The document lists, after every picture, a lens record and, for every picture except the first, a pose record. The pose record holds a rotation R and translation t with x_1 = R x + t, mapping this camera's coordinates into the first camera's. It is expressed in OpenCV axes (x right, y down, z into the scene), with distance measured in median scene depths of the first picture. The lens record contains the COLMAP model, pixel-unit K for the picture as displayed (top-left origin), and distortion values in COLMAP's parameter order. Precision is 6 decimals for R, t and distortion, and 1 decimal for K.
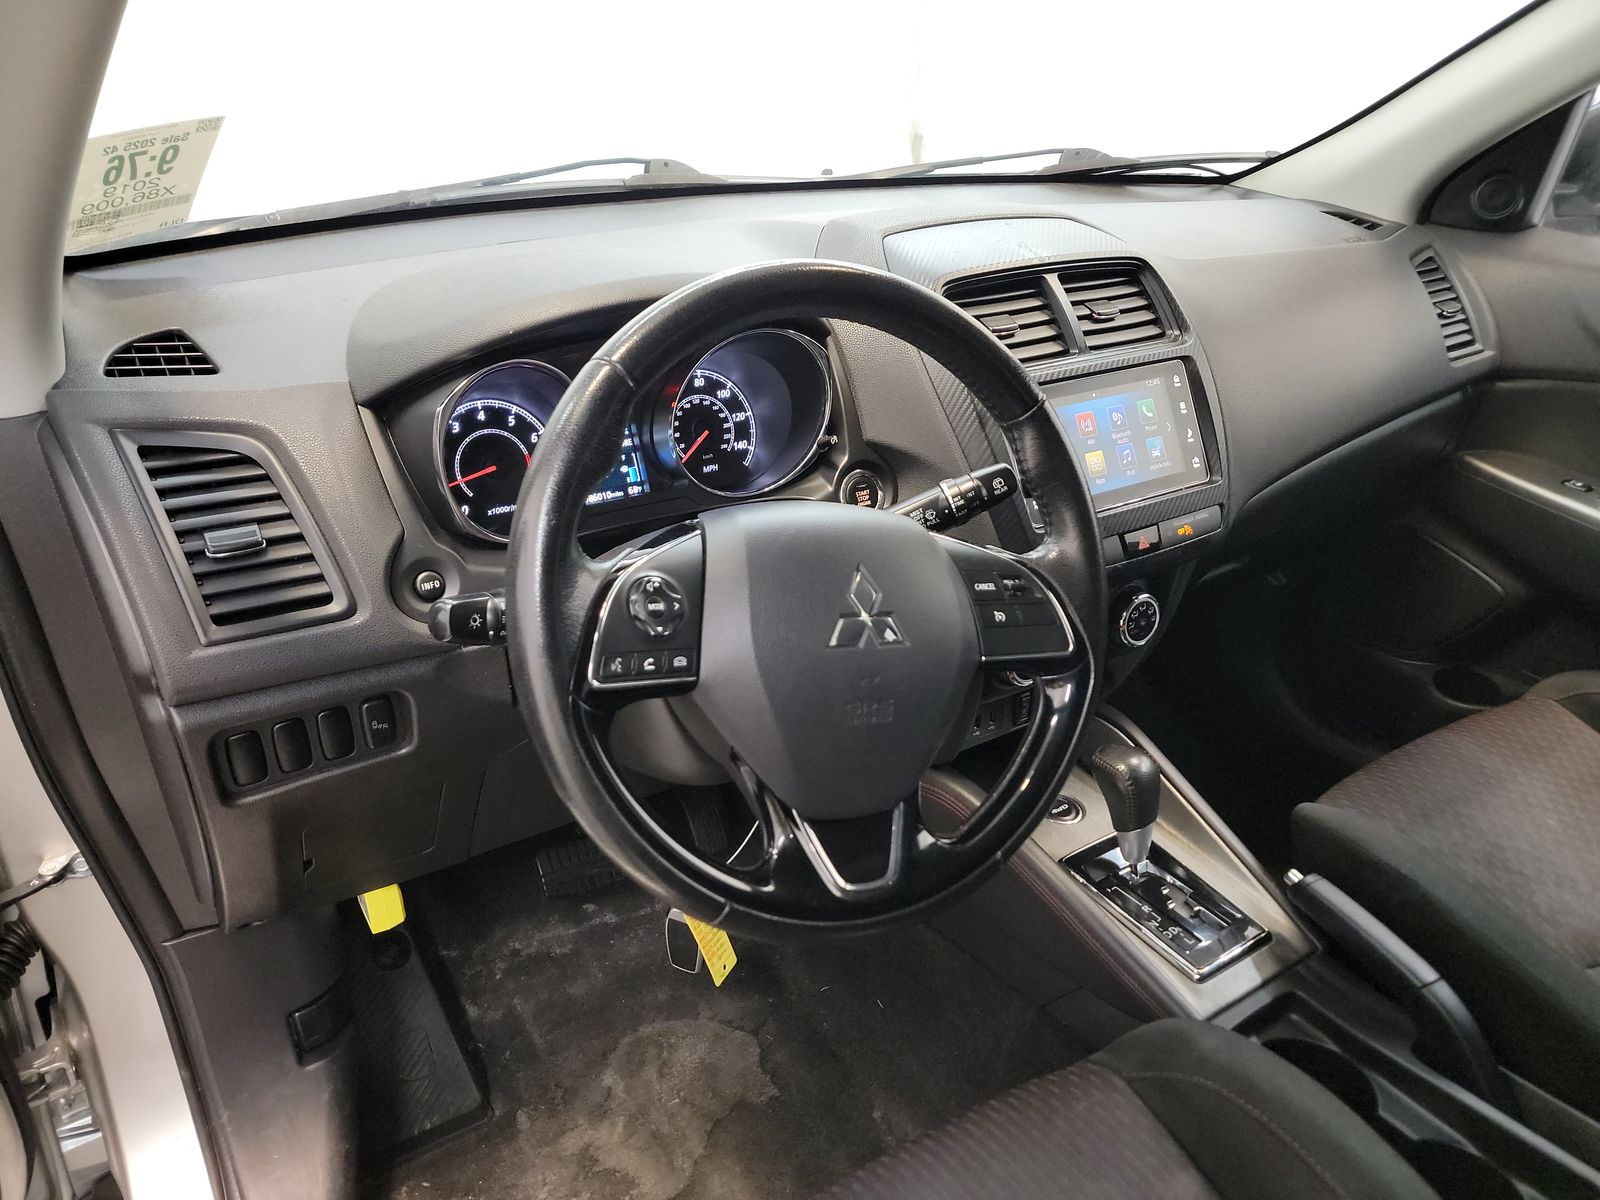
lens RADIAL K [[1113.6, 0, 815.8], [0, 1113.6, 597.3], [0, 0, 1]] dist [0.067046, -0.056733]
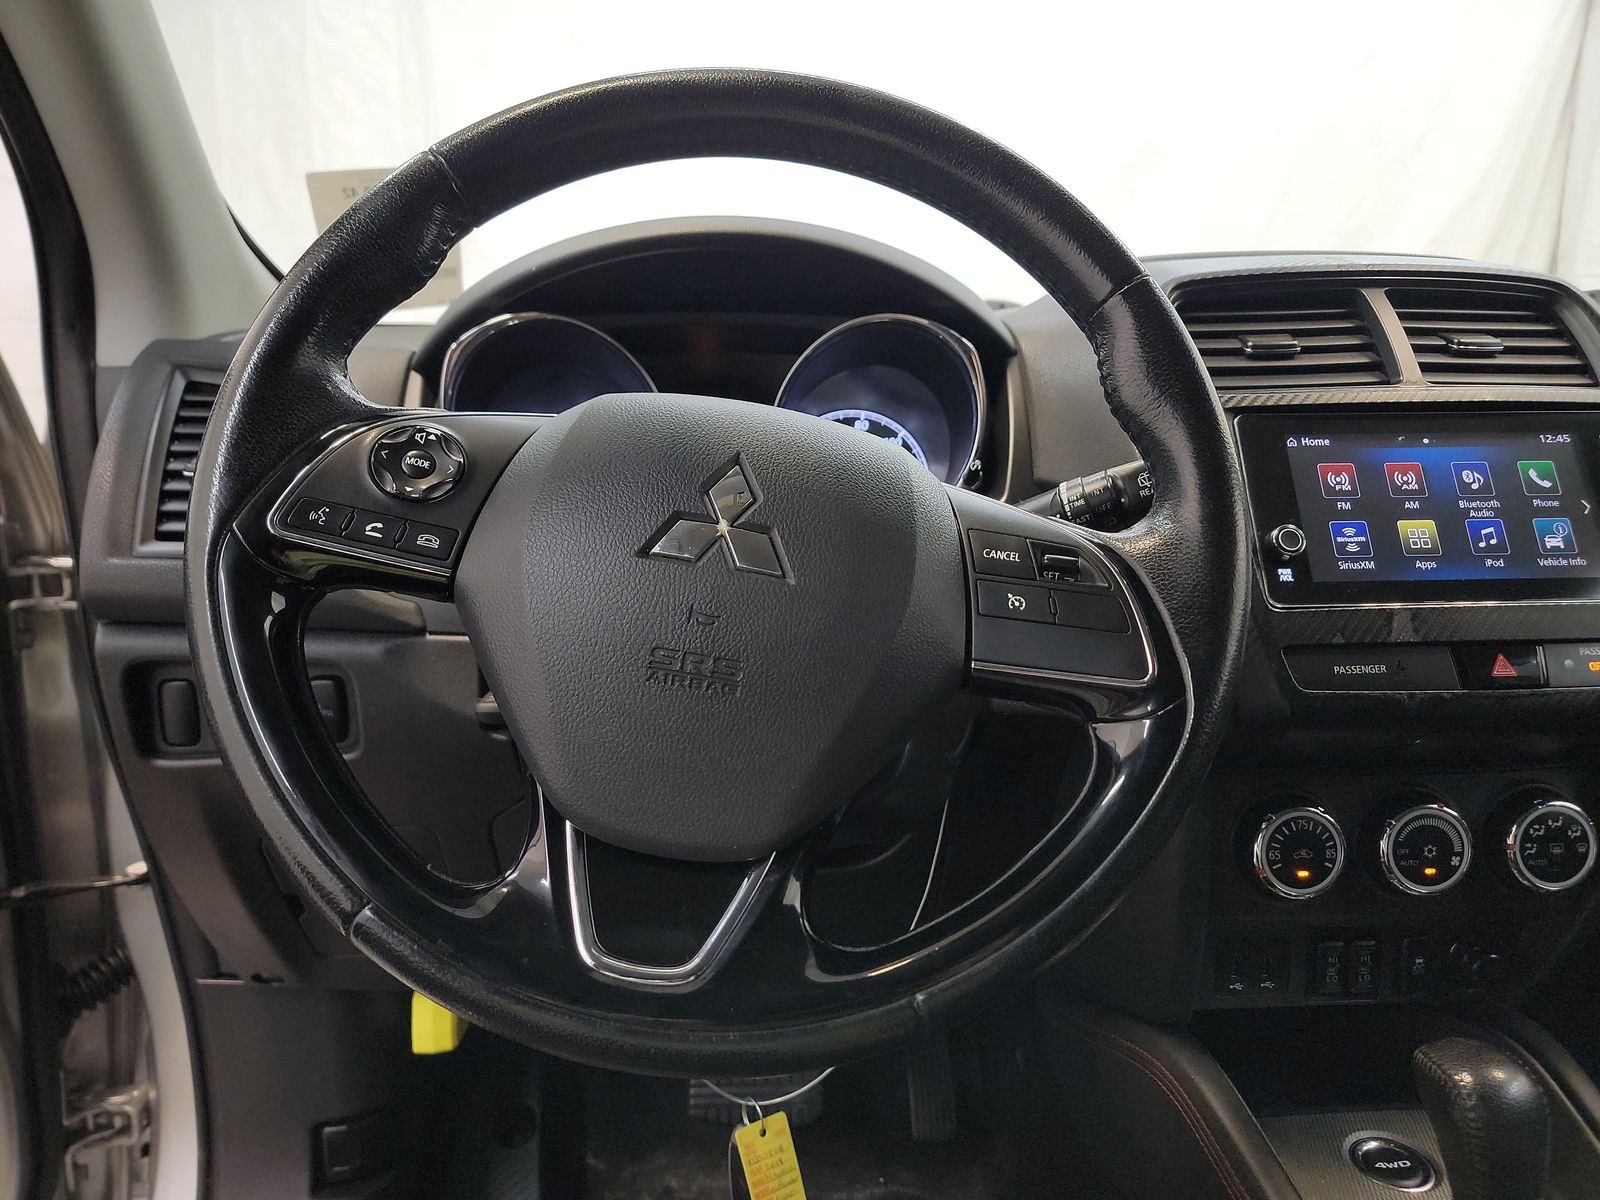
lens RADIAL K [[1111.0, 0, 792.5], [0, 1111.0, 614.7], [0, 0, 1]] dist [0.072492, -0.058270]
pose [[0.869824, 0.050374, -0.490783, 0.235720], [-0.191087, 0.951527, -0.241001, 0.126943], [0.454853, 0.303411, 0.837287, 0.299651]]
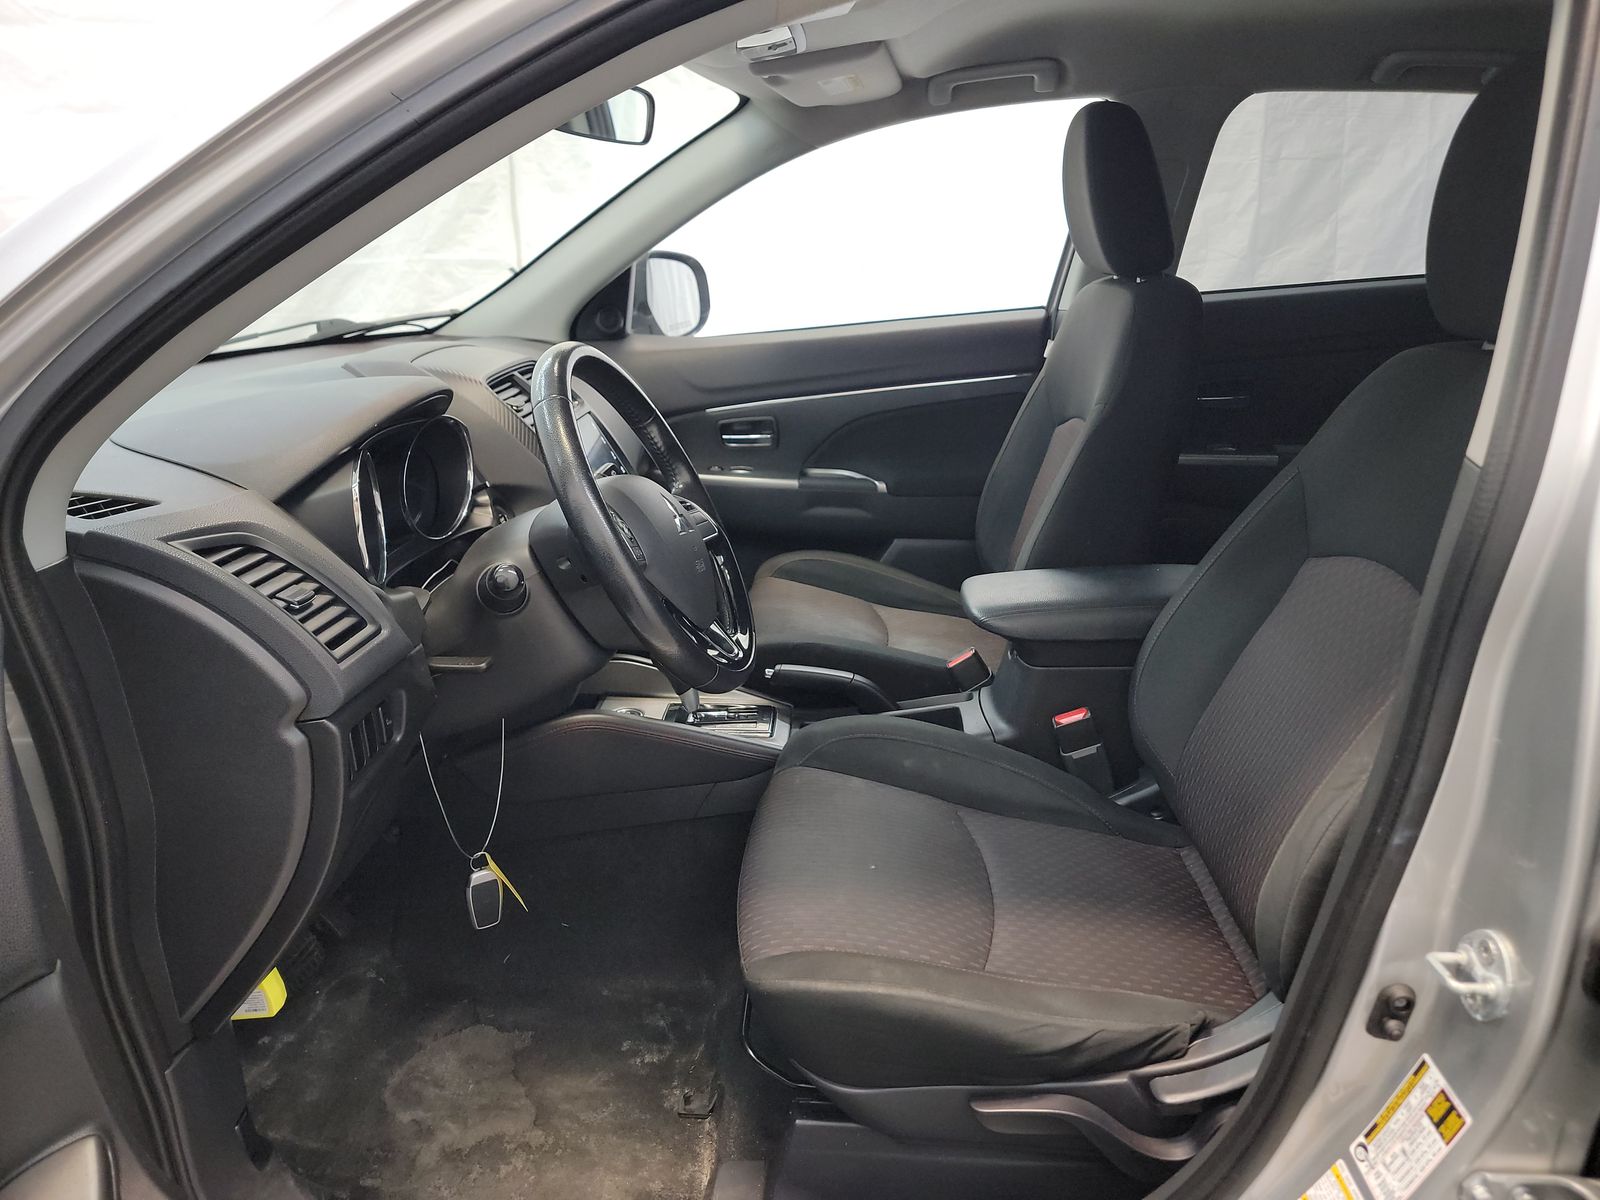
lens RADIAL K [[1178.6, 0, 800.0], [0, 1178.6, 600.0], [0, 0, 1]] dist [0.087128, 0.001833]
pose [[0.570929, -0.281321, 0.771297, -0.877259], [0.409201, 0.911960, 0.029727, 0.103727], [-0.711755, 0.298643, 0.635781, -0.219759]]
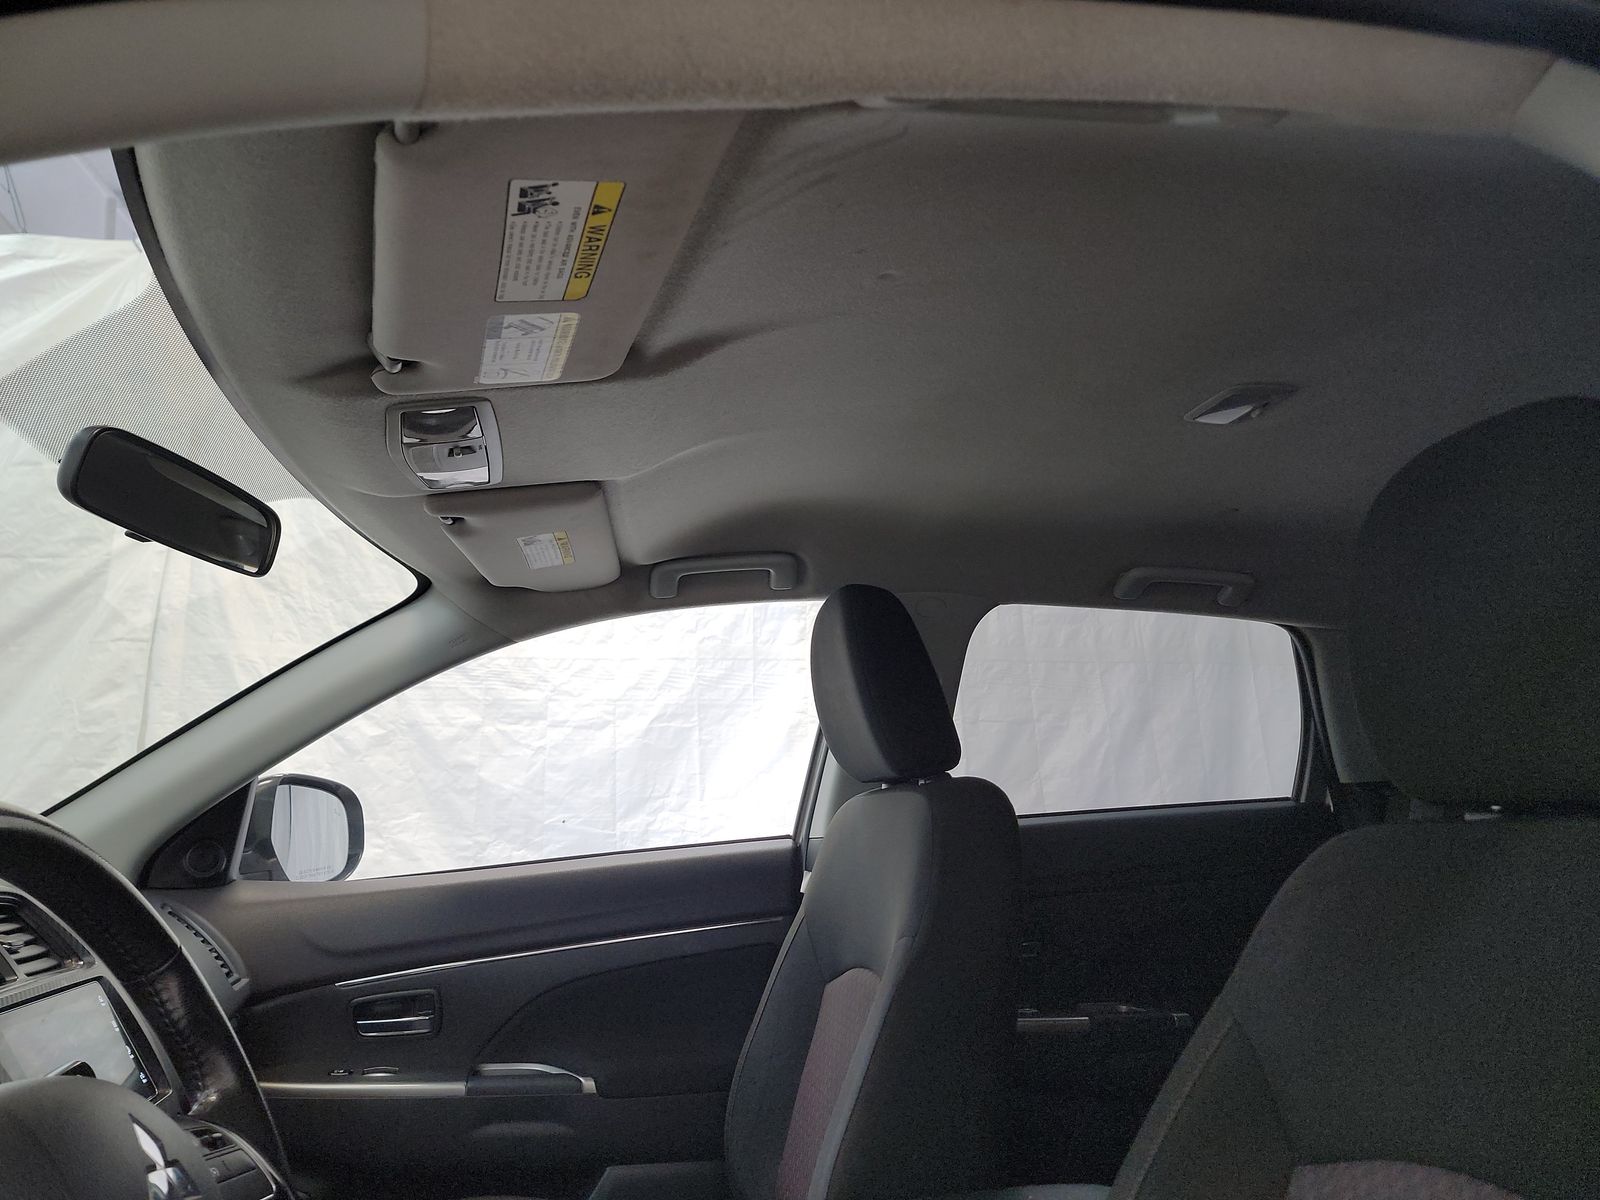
lens RADIAL K [[1111.0, 0, 792.5], [0, 1111.0, 614.7], [0, 0, 1]] dist [0.072492, -0.058270]
pose [[0.347714, 0.141760, 0.926822, -0.403486], [0.458952, 0.836247, -0.300091, 0.089222], [-0.817593, 0.529713, 0.225714, 0.123918]]
